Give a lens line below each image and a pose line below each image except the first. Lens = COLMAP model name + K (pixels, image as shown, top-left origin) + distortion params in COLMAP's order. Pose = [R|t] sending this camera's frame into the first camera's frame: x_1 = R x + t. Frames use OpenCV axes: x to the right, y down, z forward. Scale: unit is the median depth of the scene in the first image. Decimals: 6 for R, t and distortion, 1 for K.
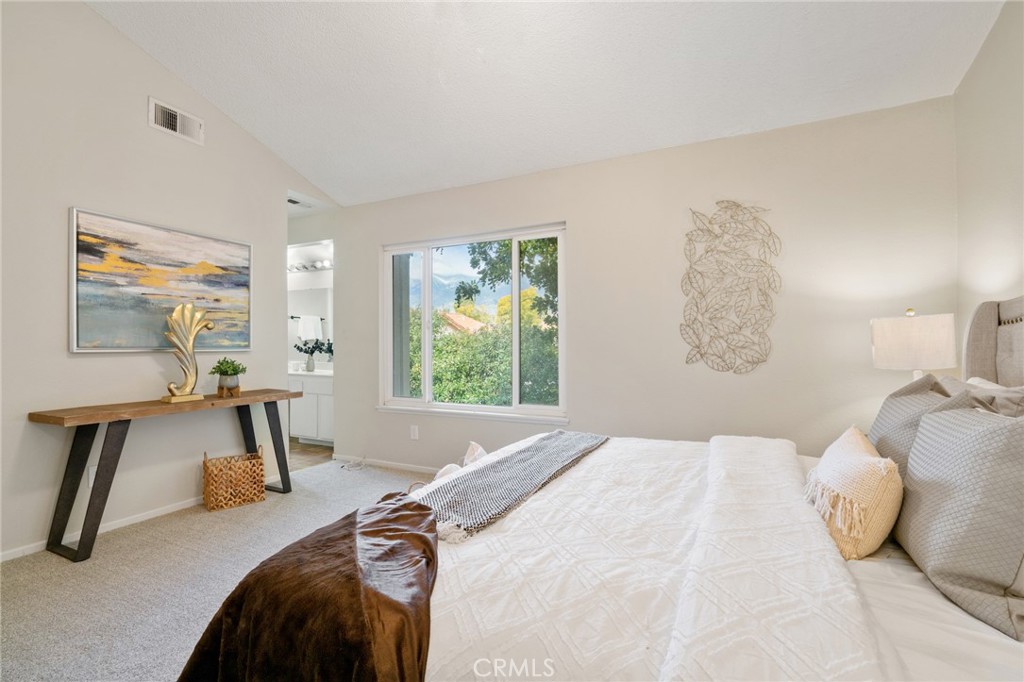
lens RADIAL K [[465.0, 0, 514.3], [0, 465.0, 339.0], [0, 0, 1]] dist [-0.004668, 0.000660]
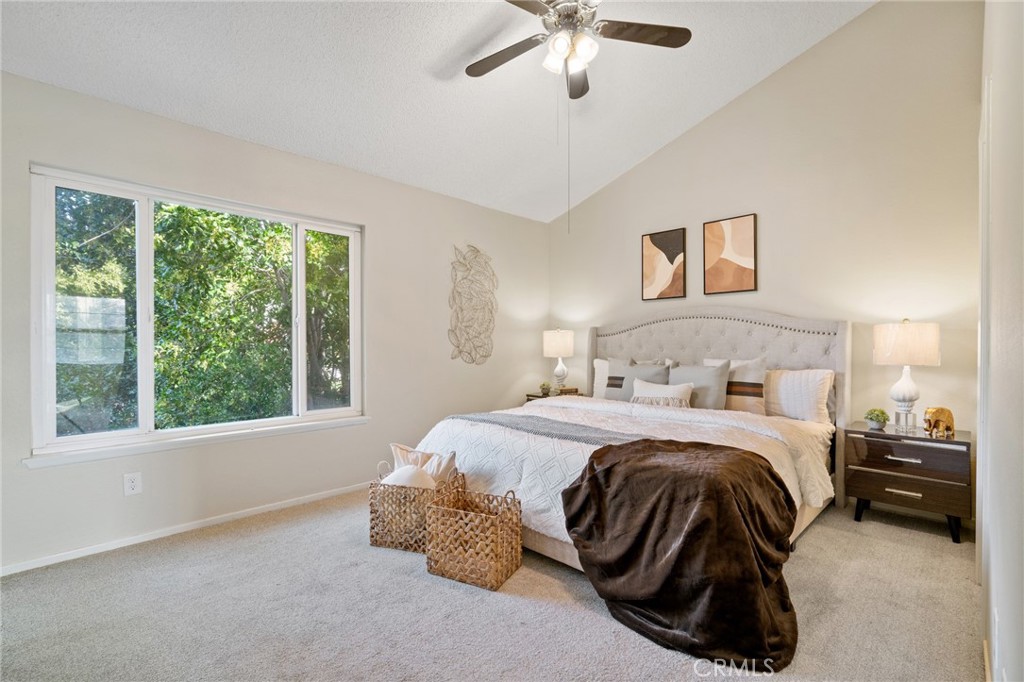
lens RADIAL K [[465.0, 0, 512.4], [0, 465.0, 344.3], [0, 0, 1]] dist [-0.004668, 0.000660]
pose [[0.315610, 0.001453, 0.948888, -0.706416], [-0.005694, 0.999984, 0.000363, 0.007450], [-0.948872, -0.005518, 0.315613, 0.335285]]
